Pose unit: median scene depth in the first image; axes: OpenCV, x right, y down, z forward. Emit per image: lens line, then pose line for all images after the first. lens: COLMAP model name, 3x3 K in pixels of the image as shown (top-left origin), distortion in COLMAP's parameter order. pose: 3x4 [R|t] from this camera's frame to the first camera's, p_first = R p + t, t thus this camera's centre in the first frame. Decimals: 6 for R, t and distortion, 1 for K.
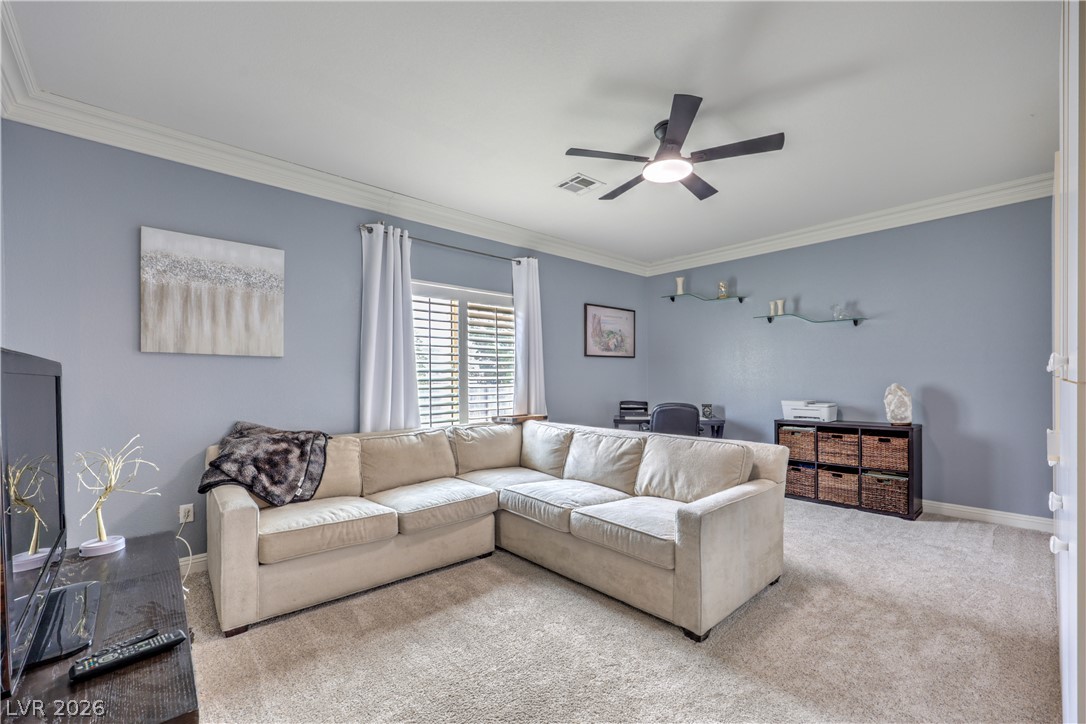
lens RADIAL K [[452.8, 0, 560.1], [0, 452.8, 386.5], [0, 0, 1]] dist [0.016217, 0.000176]
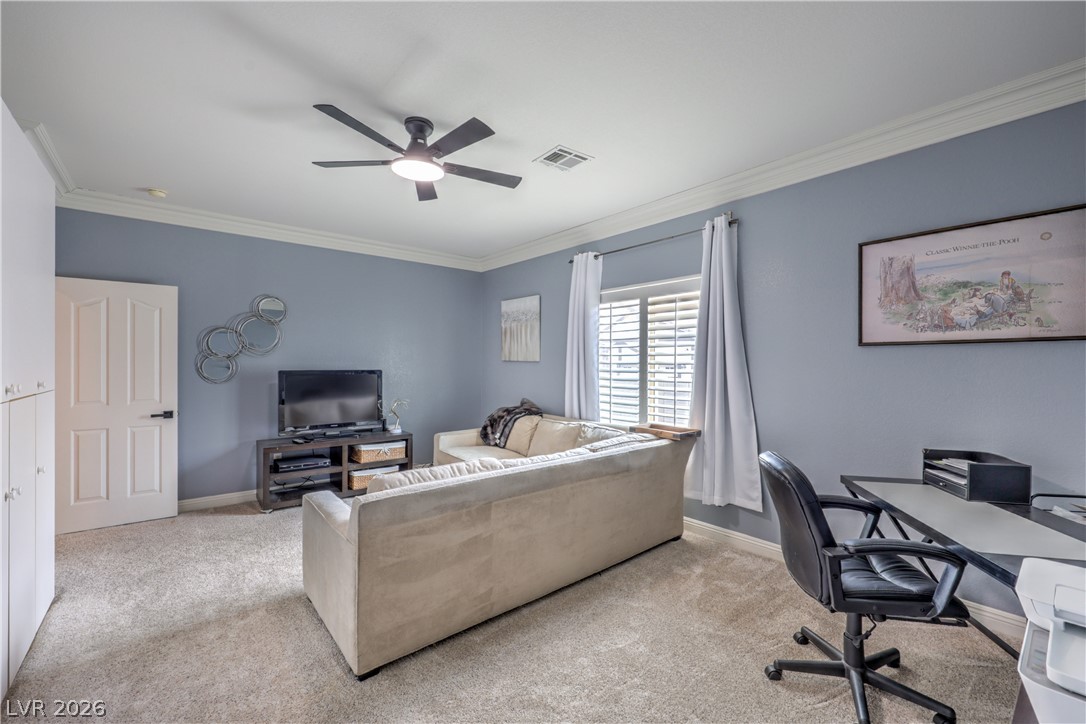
lens RADIAL K [[452.8, 0, 542.4], [0, 452.8, 360.9], [0, 0, 1]] dist [0.016217, 0.000176]
pose [[-0.050729, 0.010156, -0.998661, 0.807189], [-0.012957, 0.999857, 0.010826, -0.067917], [0.998628, 0.013489, -0.050591, 0.893119]]
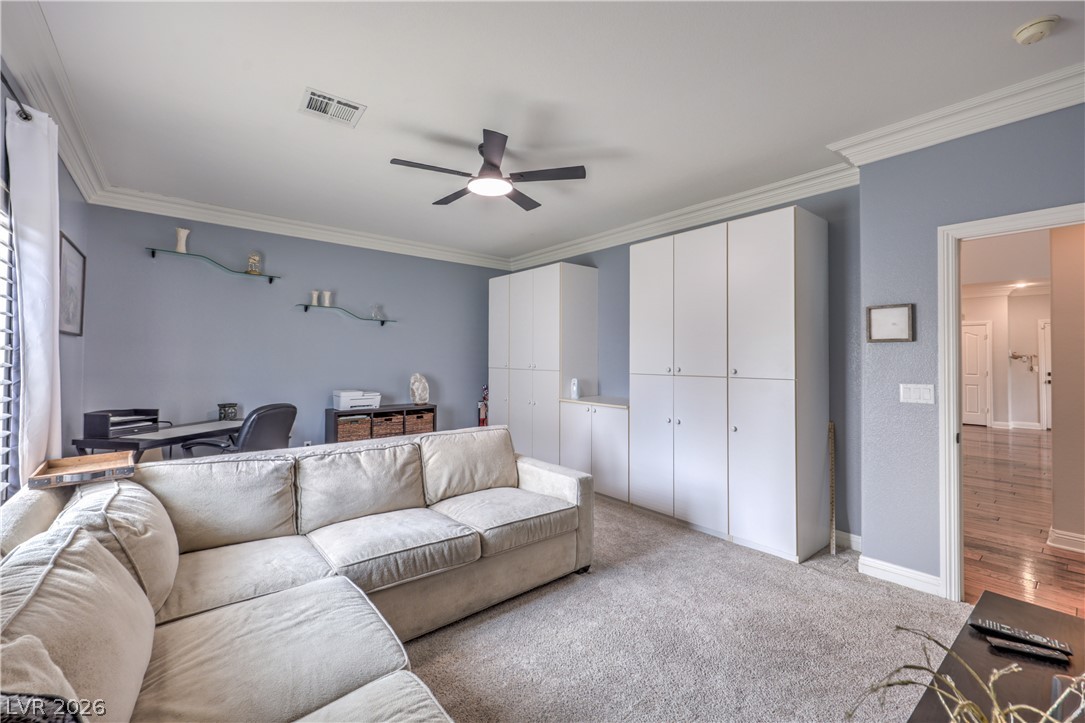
lens RADIAL K [[452.4, 0, 542.9], [0, 452.4, 356.0], [0, 0, 1]] dist [0.016217, 0.000176]
pose [[0.074959, 0.013767, 0.997092, -0.562106], [0.010047, 0.999844, -0.014560, -0.034910], [-0.997136, 0.011109, 0.074809, 0.536769]]
